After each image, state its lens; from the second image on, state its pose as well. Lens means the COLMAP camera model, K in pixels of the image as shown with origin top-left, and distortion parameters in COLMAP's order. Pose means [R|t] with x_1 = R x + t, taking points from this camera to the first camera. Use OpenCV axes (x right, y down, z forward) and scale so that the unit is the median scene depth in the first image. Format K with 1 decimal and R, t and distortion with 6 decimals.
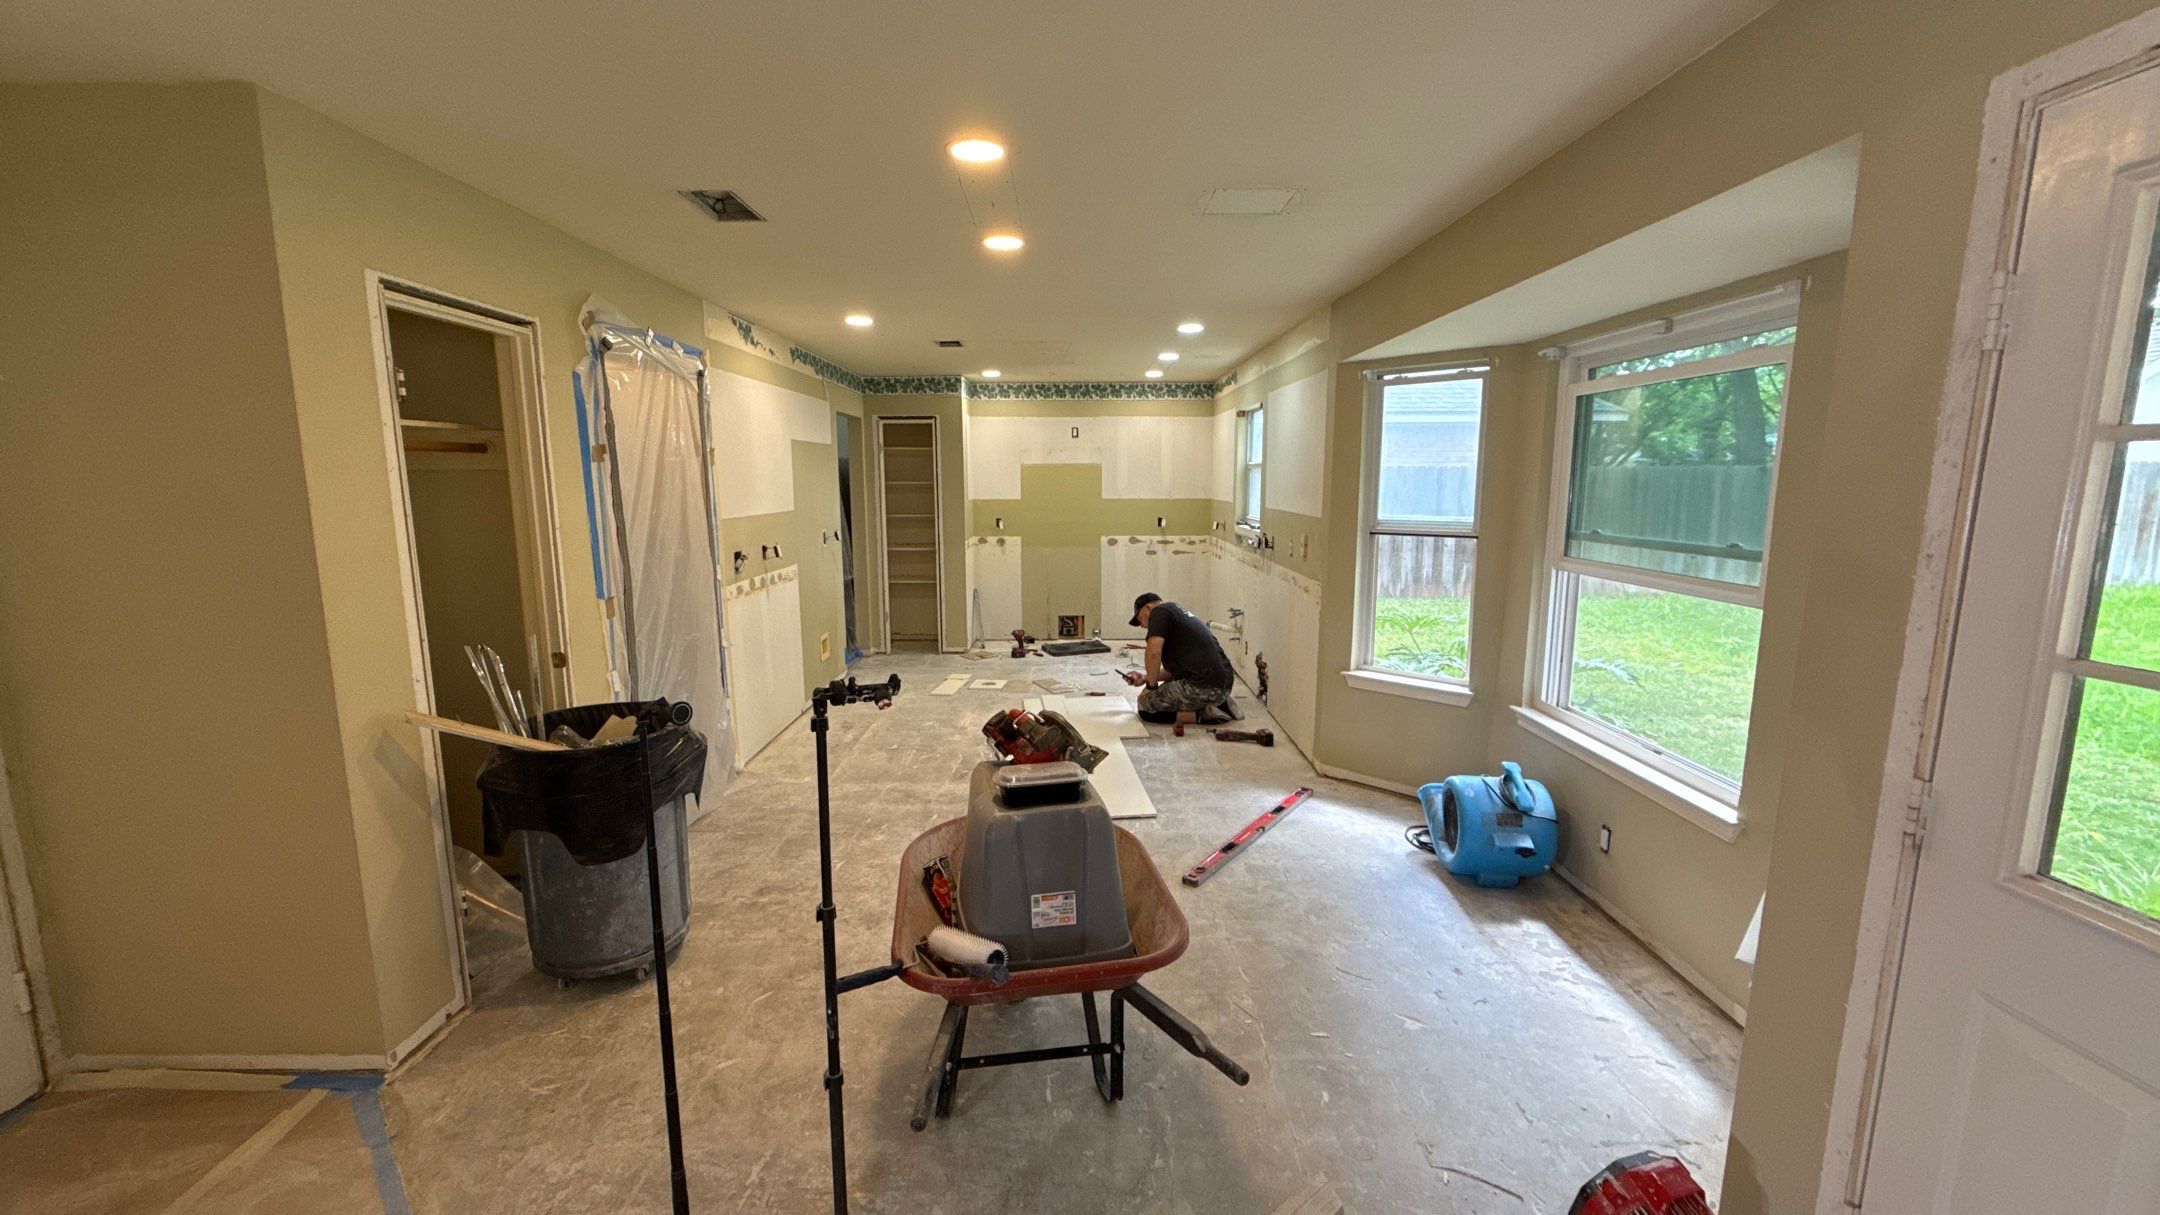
lens RADIAL K [[848.1, 0, 1080.0], [0, 848.1, 607.5], [0, 0, 1]] dist [0.001177, 0.000019]
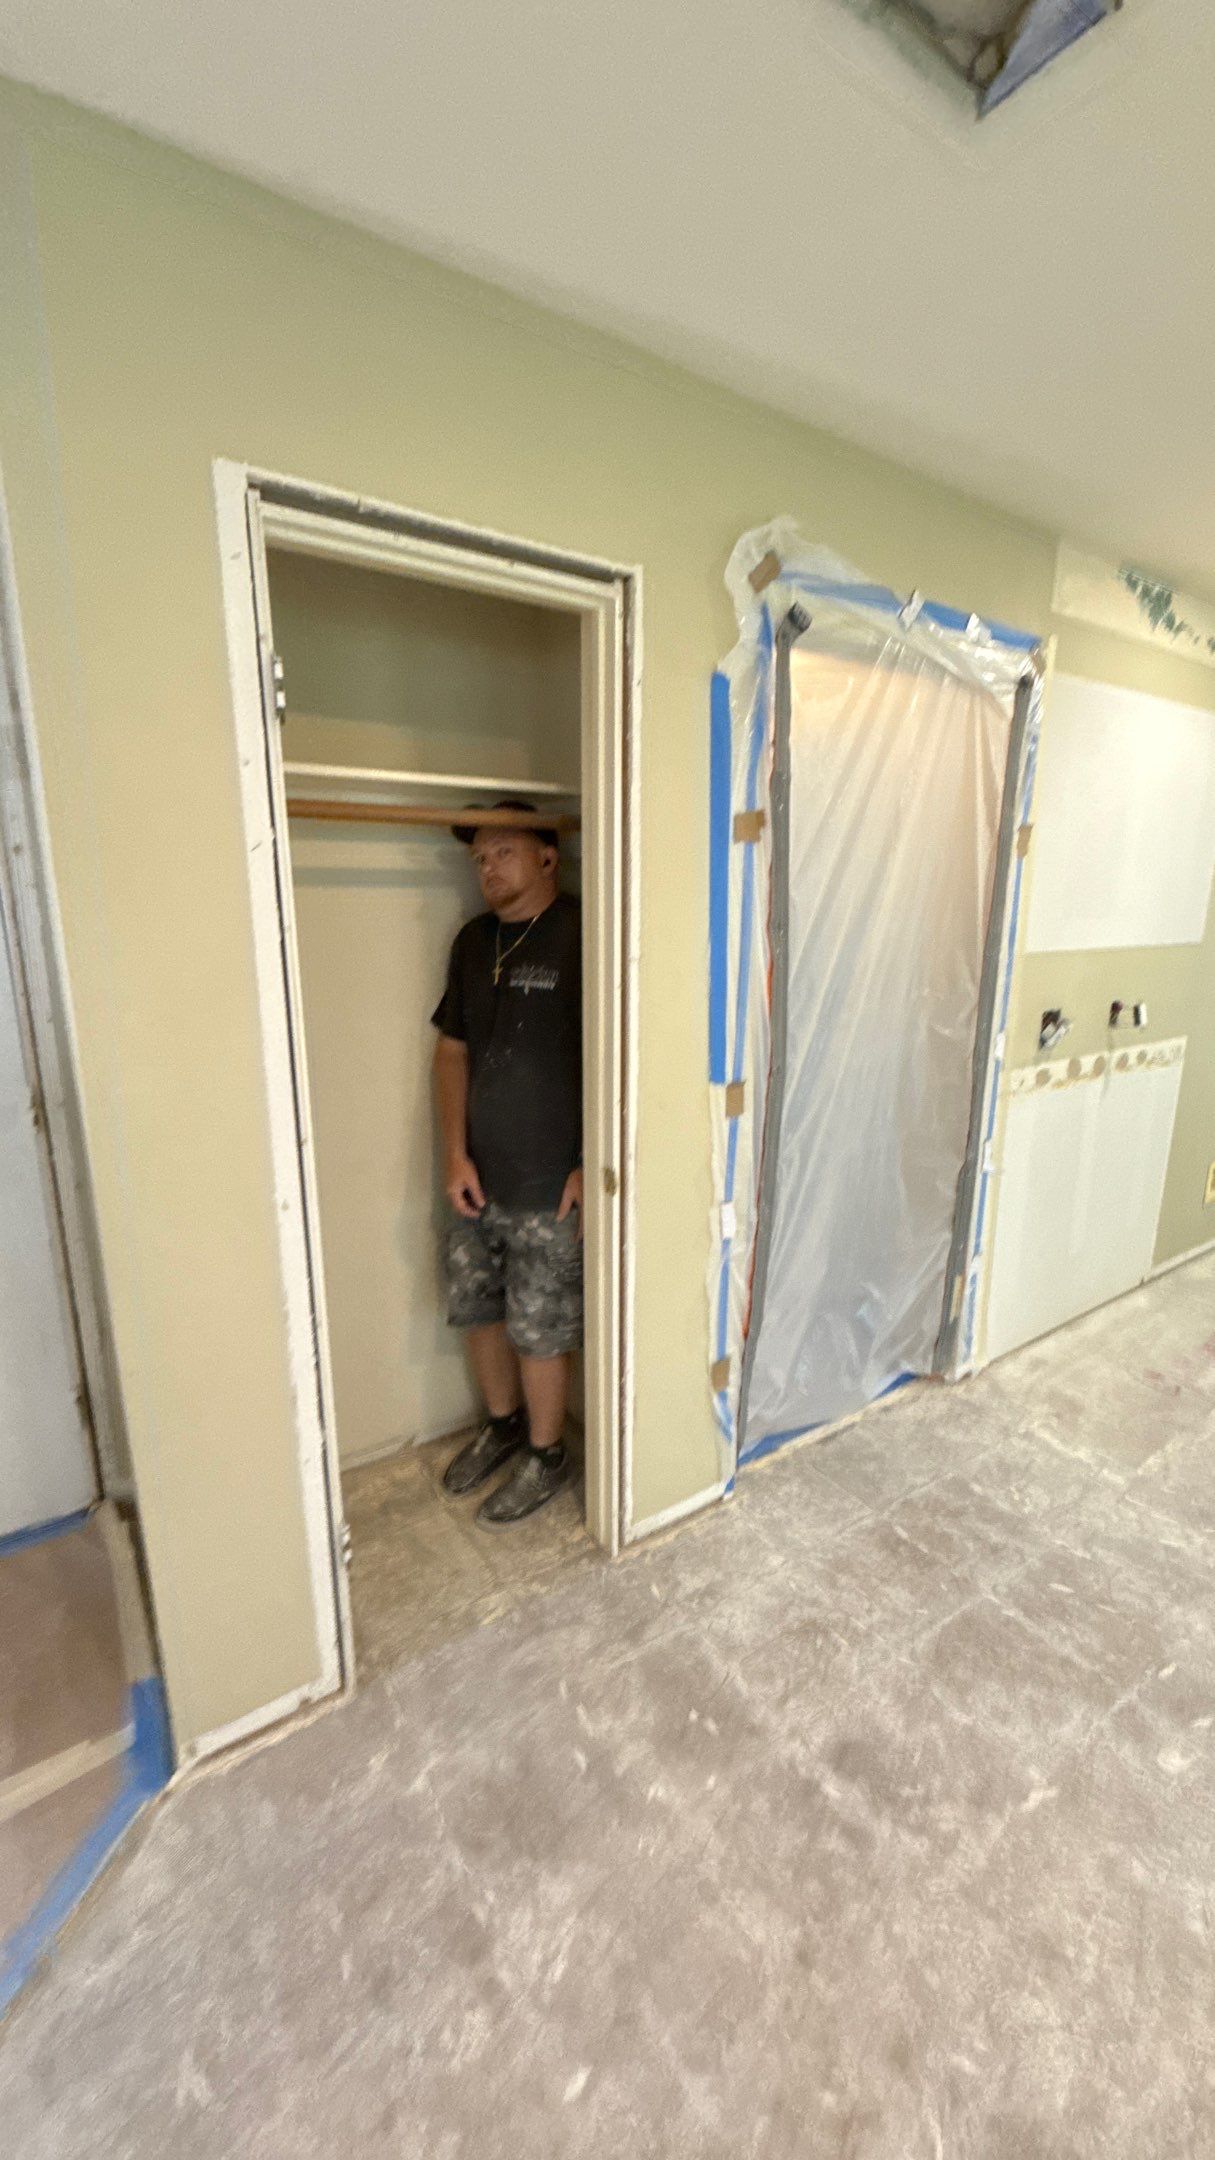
lens RADIAL K [[848.1, 0, 610.9], [0, 848.1, 1074.6], [0, 0, 1]] dist [0.001177, 0.000019]
pose [[0.551329, 0.188916, -0.812618, -0.133446], [-0.137754, 0.981269, 0.134662, -0.083756], [0.822837, 0.037699, 0.567026, 0.608011]]
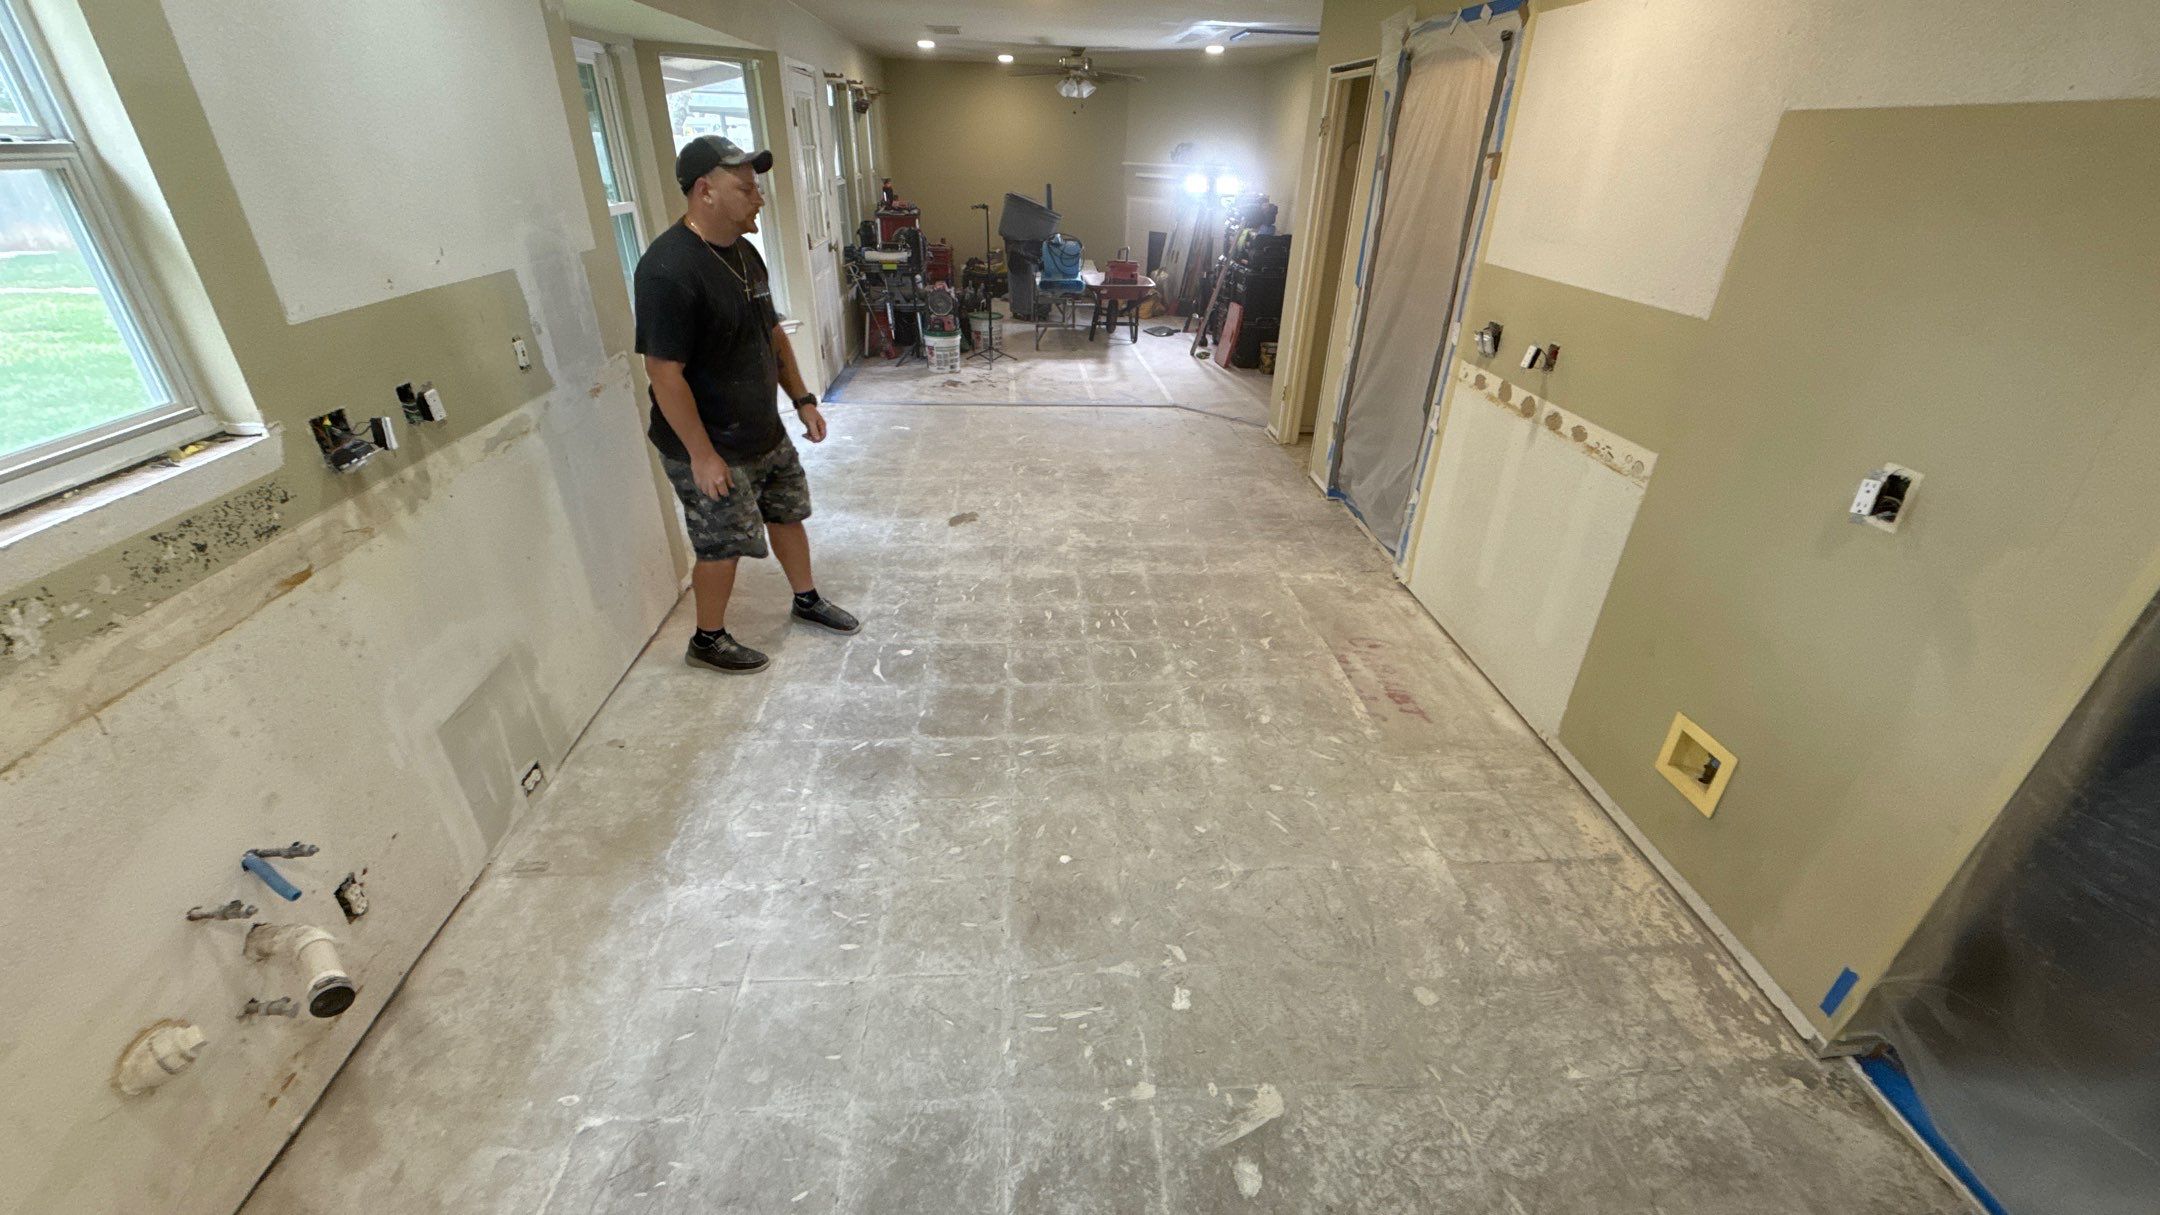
lens RADIAL K [[848.1, 0, 1080.0], [0, 848.1, 607.5], [0, 0, 1]] dist [0.001177, 0.000019]
pose [[-0.997530, 0.013441, -0.068949, -0.041292], [-0.031573, 0.791007, 0.610992, -0.401120], [0.062752, 0.611659, -0.788628, 2.300316]]
